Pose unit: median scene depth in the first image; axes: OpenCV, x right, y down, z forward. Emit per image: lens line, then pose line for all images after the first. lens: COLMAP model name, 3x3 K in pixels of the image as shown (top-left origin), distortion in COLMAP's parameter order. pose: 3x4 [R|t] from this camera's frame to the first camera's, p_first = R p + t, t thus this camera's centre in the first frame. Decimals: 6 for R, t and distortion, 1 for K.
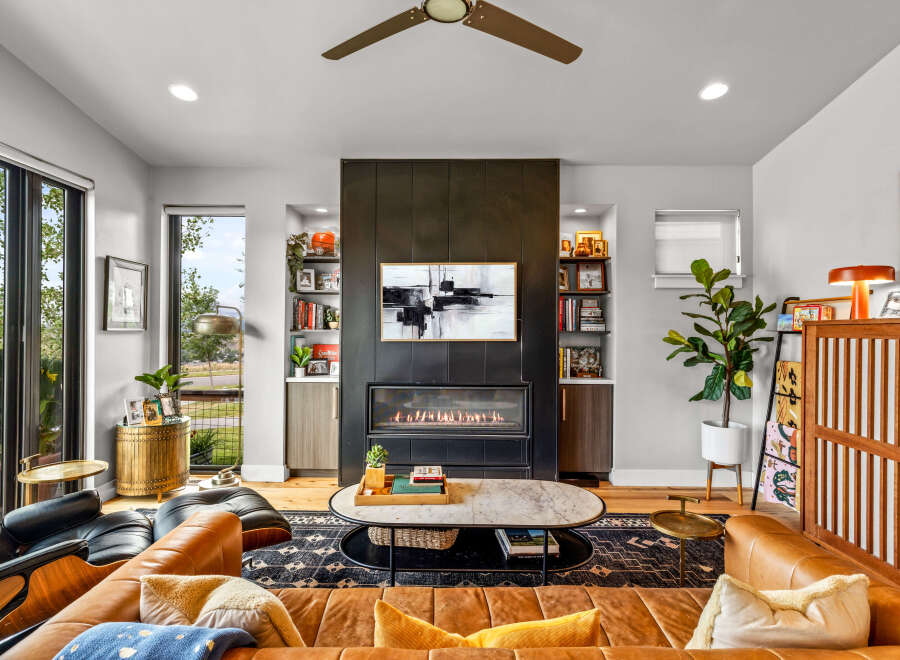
lens RADIAL K [[490.6, 0, 448.2], [0, 490.6, 328.8], [0, 0, 1]] dist [-0.004394, -0.003500]
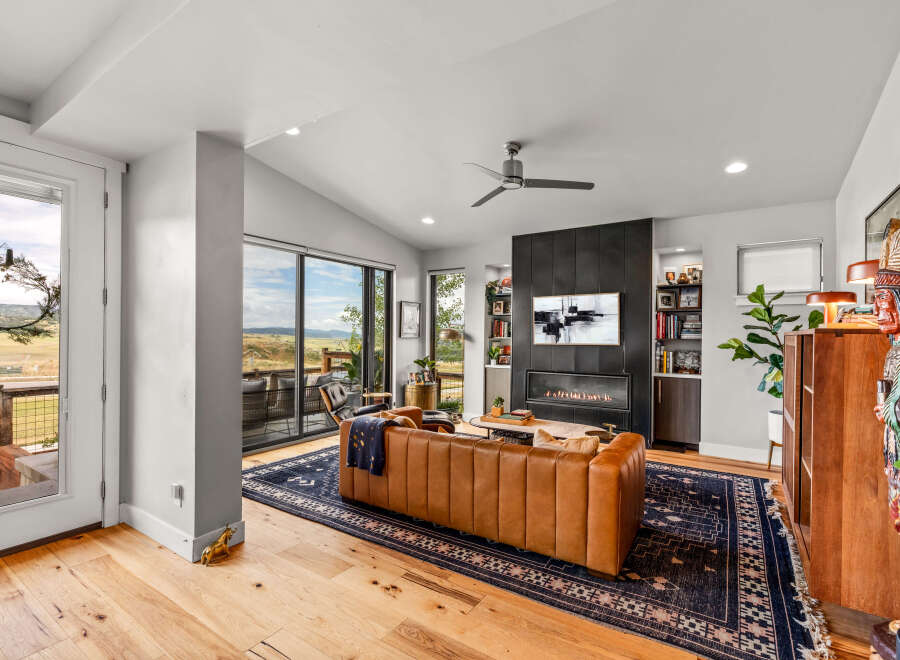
lens RADIAL K [[425.2, 0, 447.6], [0, 425.2, 331.2], [0, 0, 1]] dist [0.001339, -0.002311]
pose [[0.841356, -0.003952, -0.540467, 0.392623], [-0.001414, 0.999954, -0.009513, -0.004781], [0.540480, 0.008768, 0.841311, -0.358637]]
